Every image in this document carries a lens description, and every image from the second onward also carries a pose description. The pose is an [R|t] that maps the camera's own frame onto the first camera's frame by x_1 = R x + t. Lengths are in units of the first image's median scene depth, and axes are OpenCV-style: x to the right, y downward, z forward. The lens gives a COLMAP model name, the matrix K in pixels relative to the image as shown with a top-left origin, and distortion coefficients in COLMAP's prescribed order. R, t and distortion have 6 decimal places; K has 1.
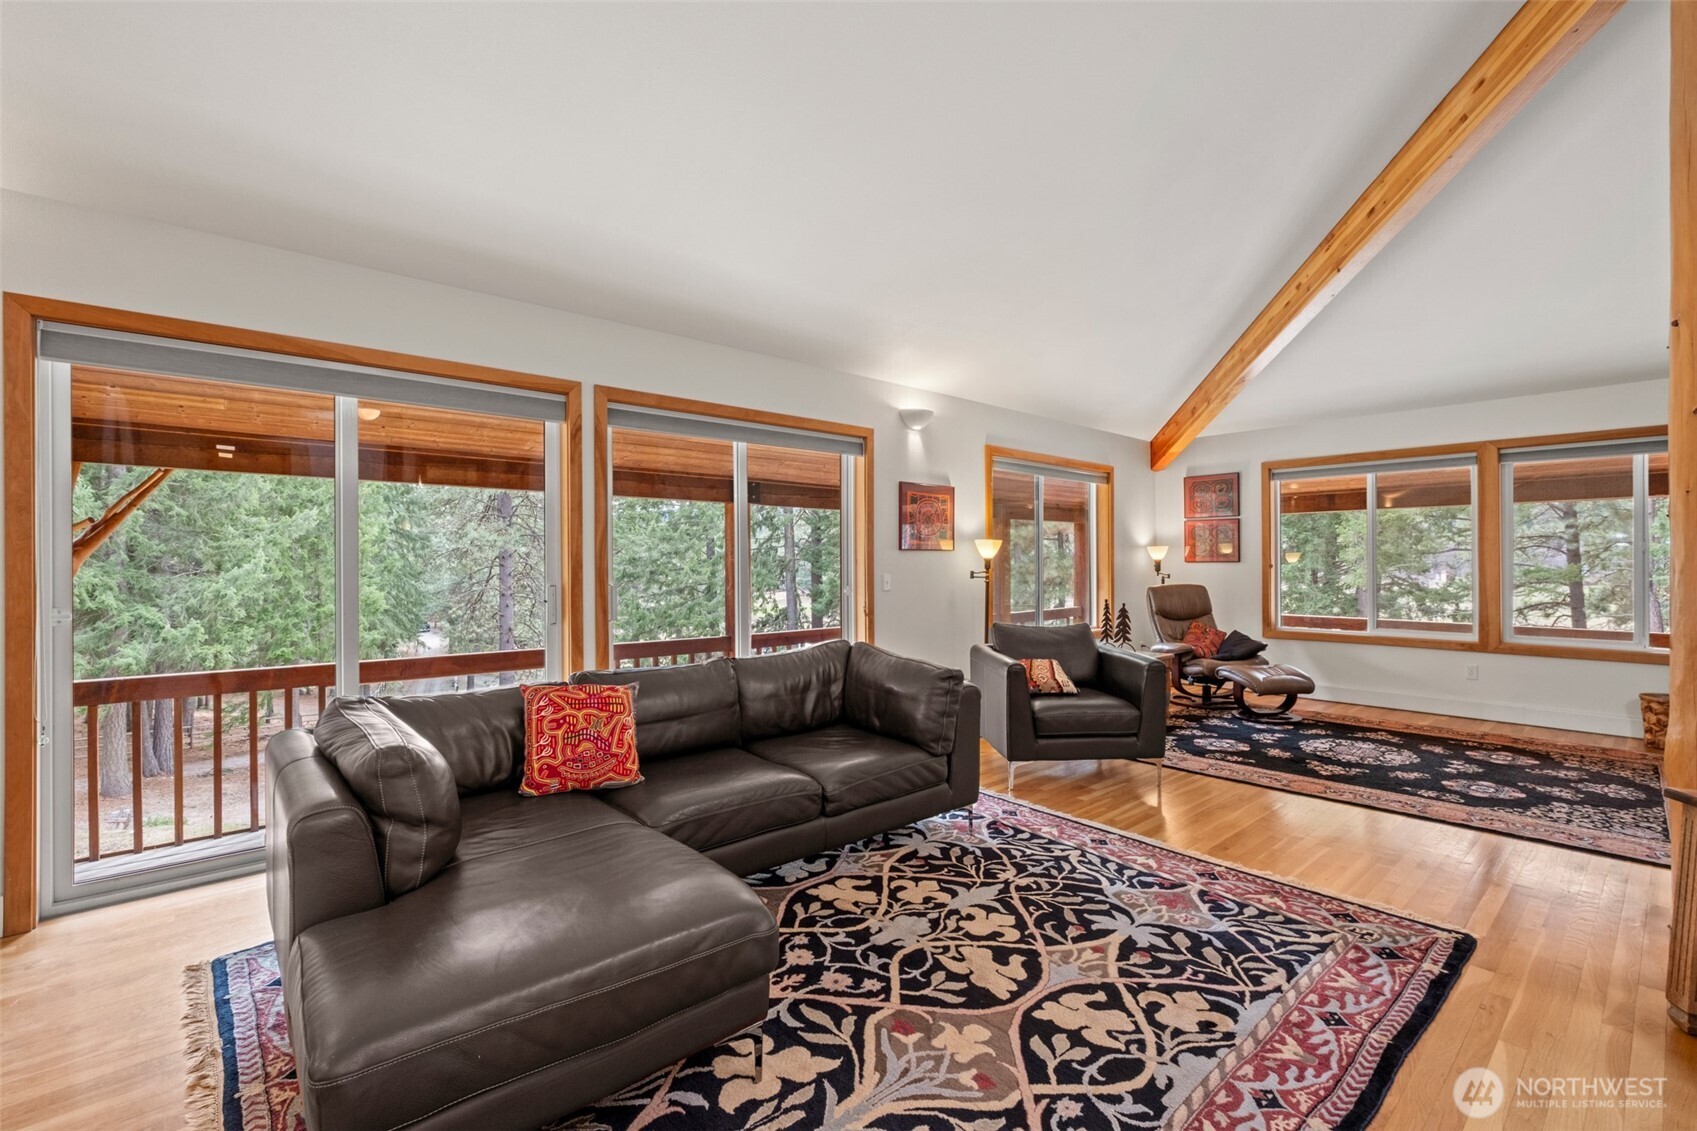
lens RADIAL K [[750.1, 0, 838.6], [0, 750.1, 564.0], [0, 0, 1]] dist [-0.003191, -0.000799]
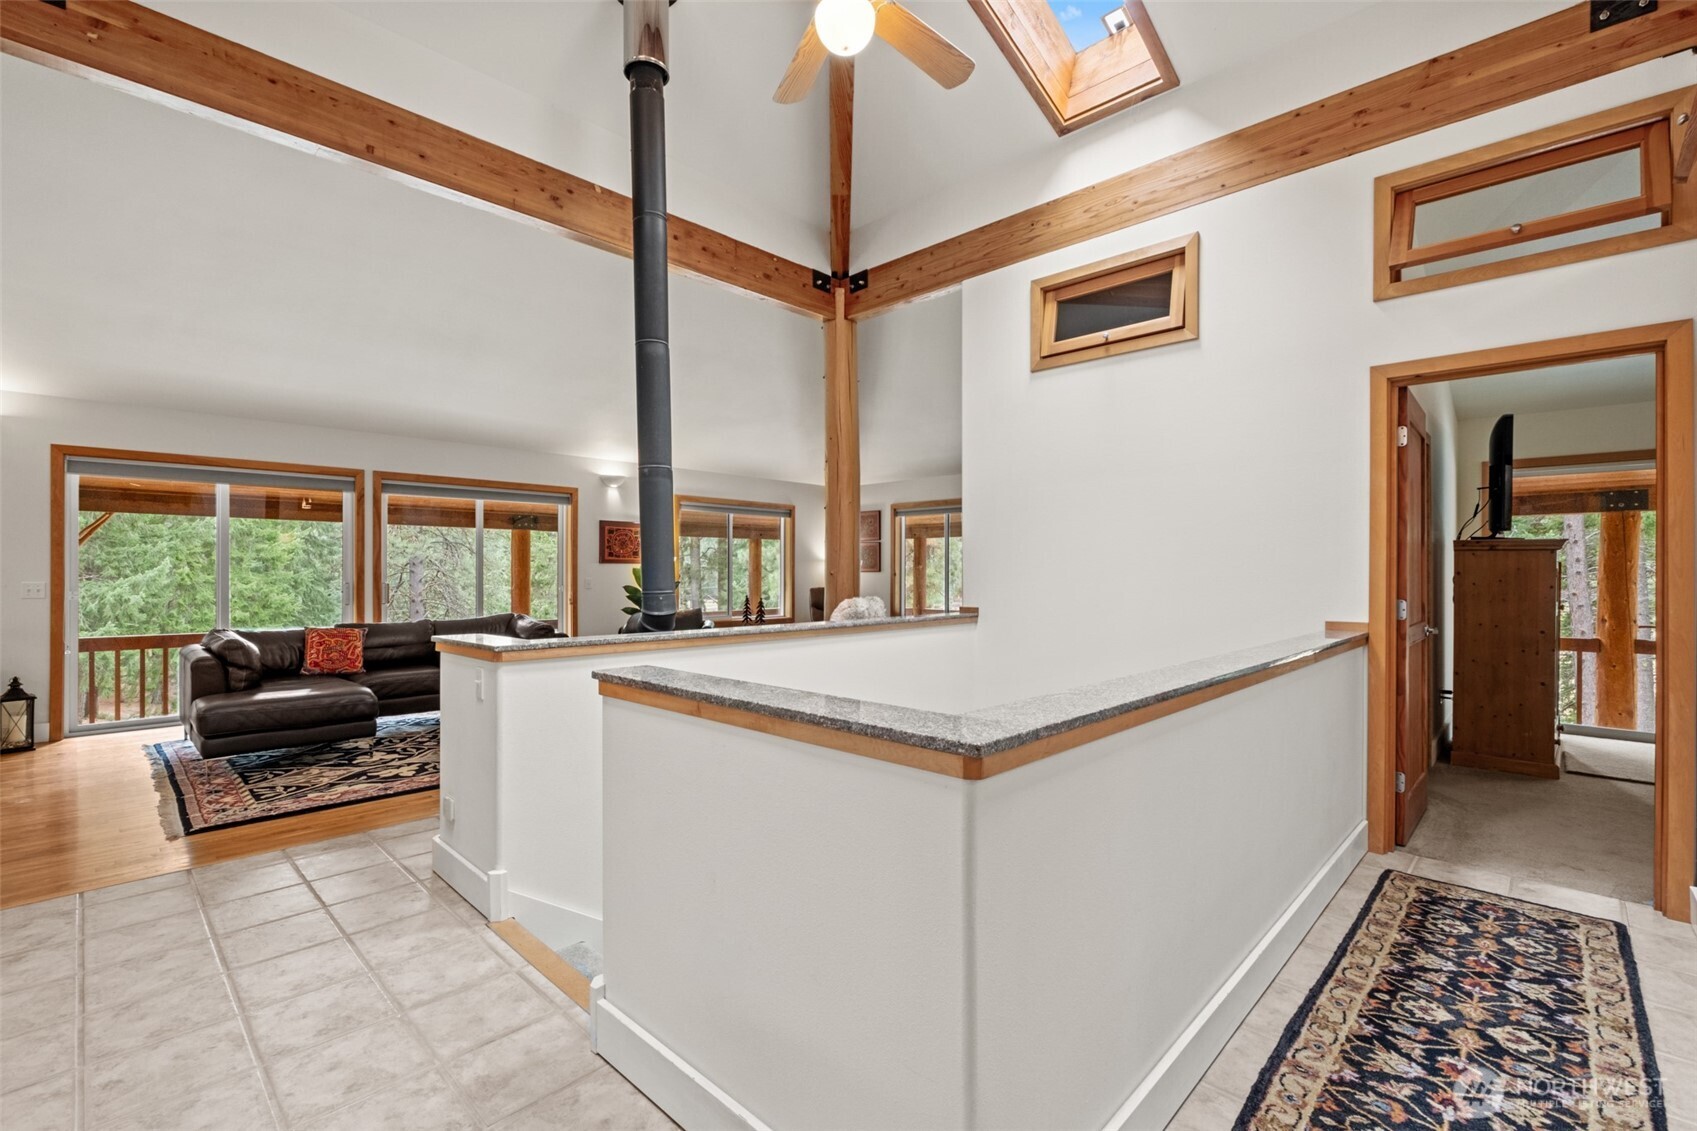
lens RADIAL K [[750.1, 0, 849.5], [0, 750.1, 576.0], [0, 0, 1]] dist [-0.003191, -0.000799]
pose [[0.995897, 0.002775, 0.090451, 0.767630], [-0.003198, 0.999985, 0.004533, 0.000093], [-0.090437, -0.004804, 0.995891, -1.049041]]
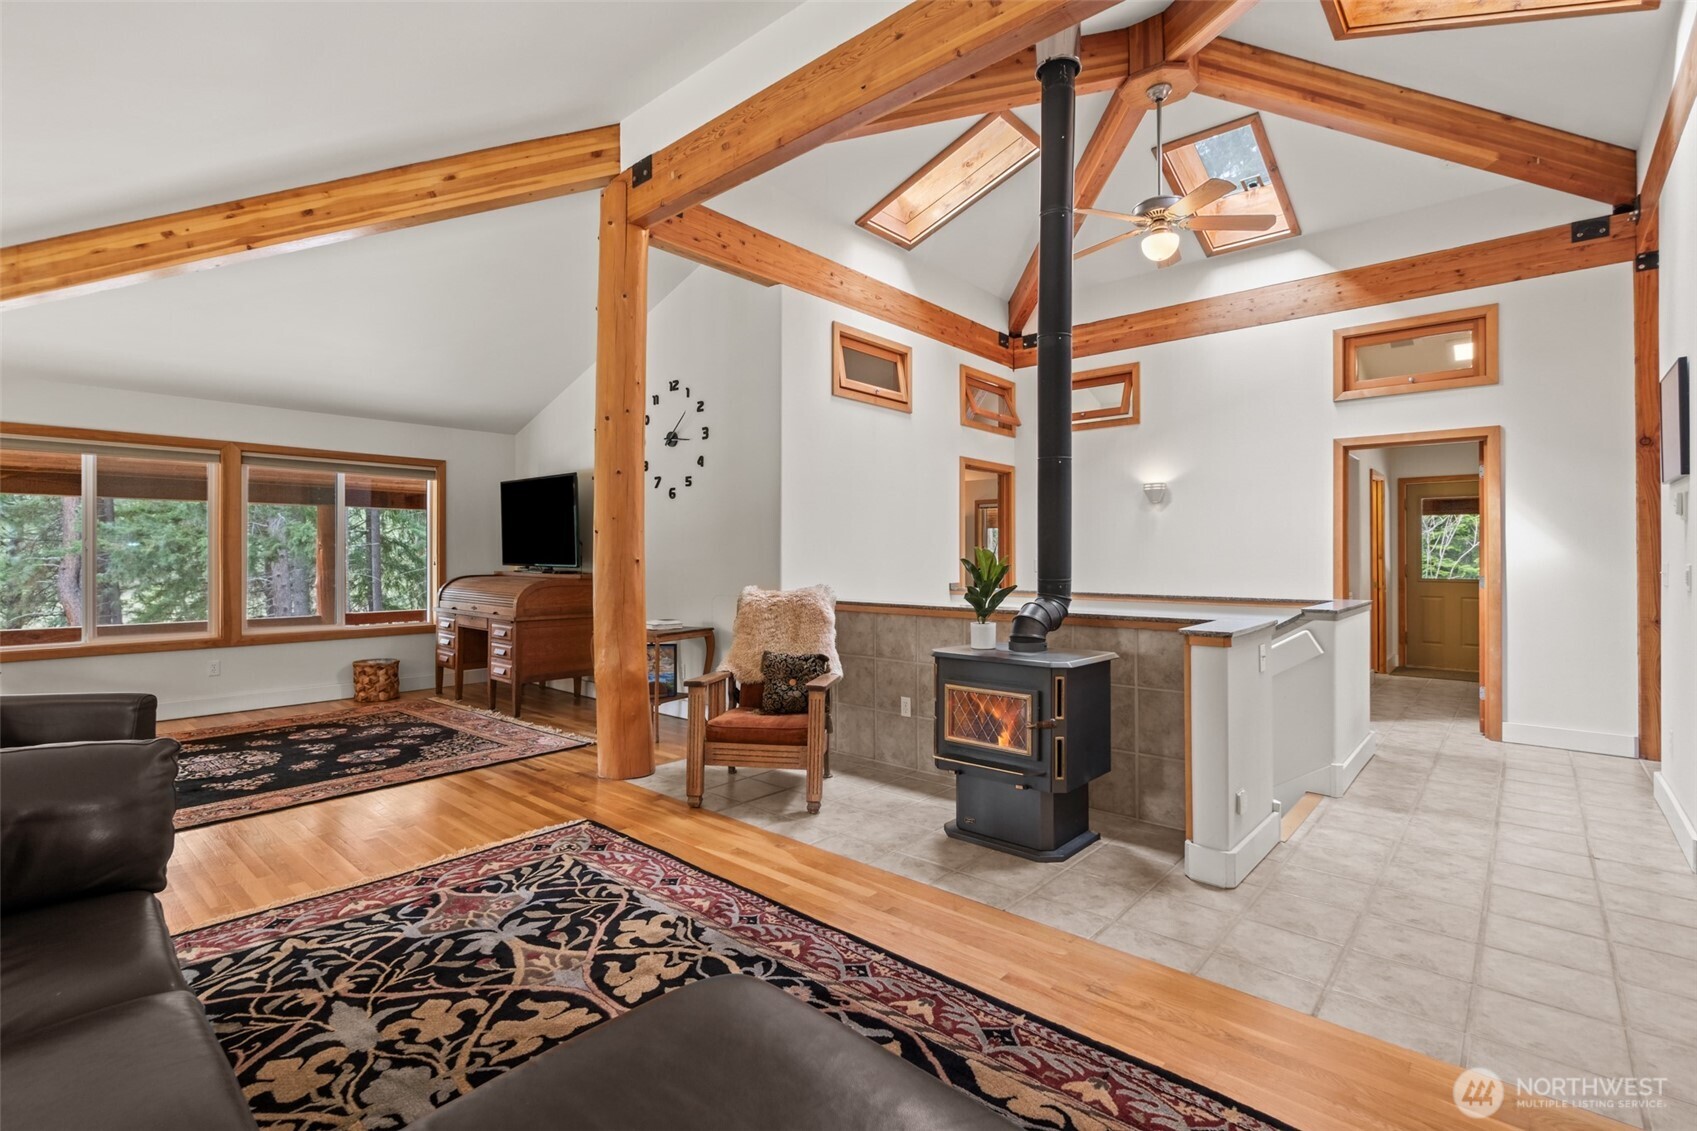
lens RADIAL K [[772.1, 0, 842.9], [0, 772.1, 549.4], [0, 0, 1]] dist [-0.002297, -0.000558]
pose [[-0.129966, 0.011346, 0.991453, -0.528781], [0.002682, 0.999935, -0.011091, -0.002510], [-0.991515, 0.001218, -0.129988, 0.543076]]
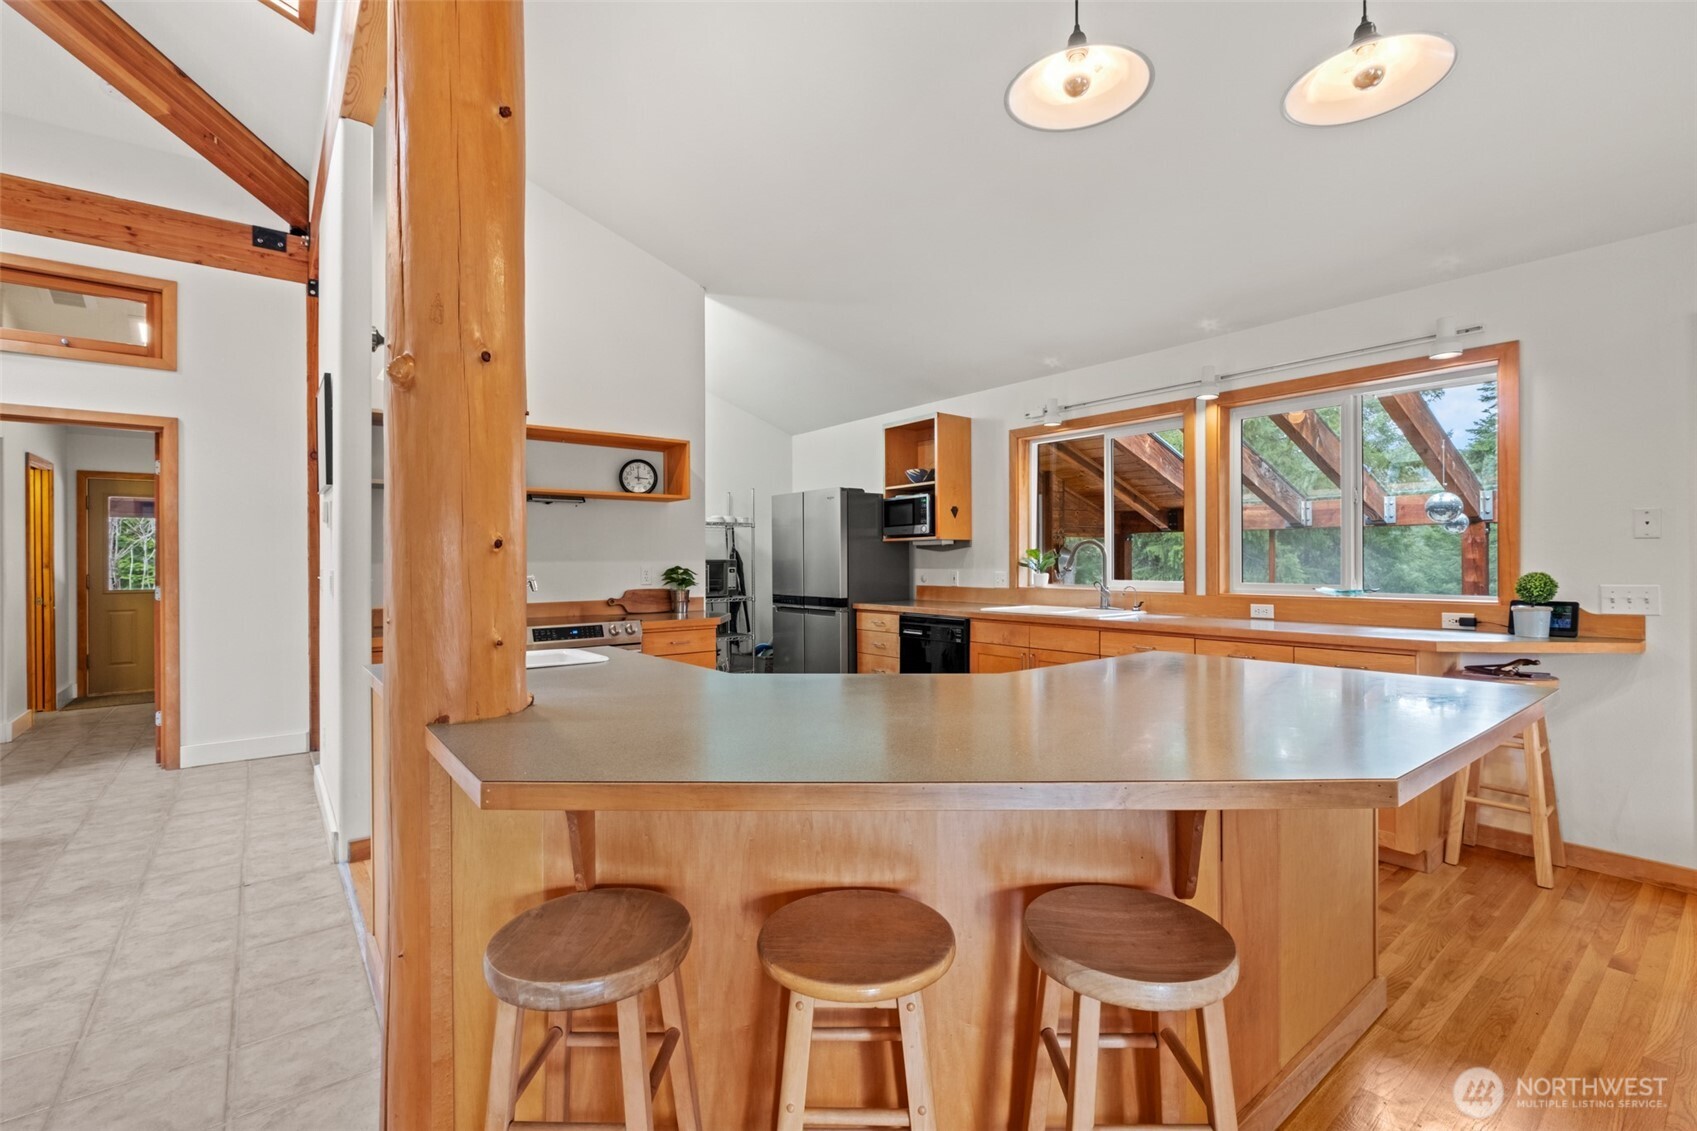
lens RADIAL K [[750.1, 0, 848.6], [0, 750.1, 562.1], [0, 0, 1]] dist [-0.003191, -0.000799]
pose [[-0.998889, 0.008036, 0.046440, -0.435213], [0.008228, 0.999958, 0.003933, -0.000172], [-0.046406, 0.004311, -0.998913, 0.313494]]
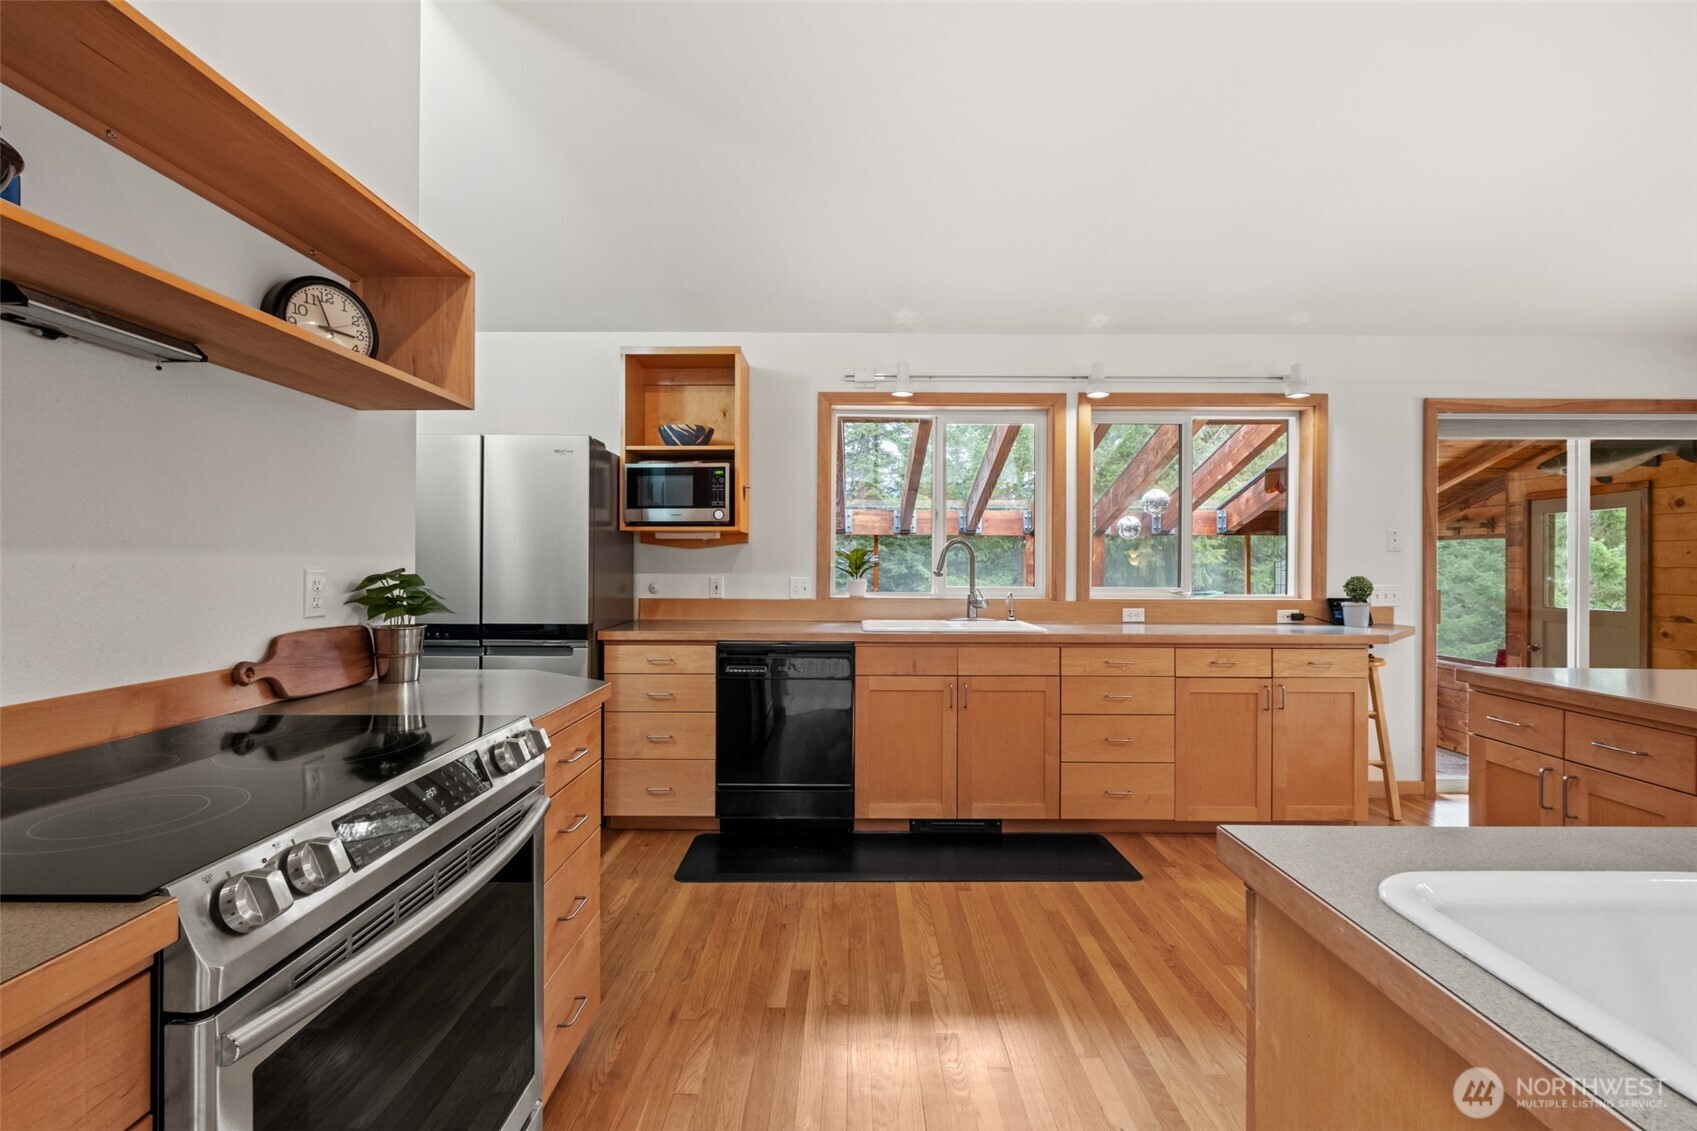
lens RADIAL K [[750.1, 0, 850.8], [0, 750.1, 563.4], [0, 0, 1]] dist [-0.003191, -0.000799]
pose [[-0.655225, -0.000133, -0.755434, 0.212671], [-0.004559, 0.999982, 0.003778, 0.002061], [0.755420, 0.005920, -0.655214, -0.502179]]
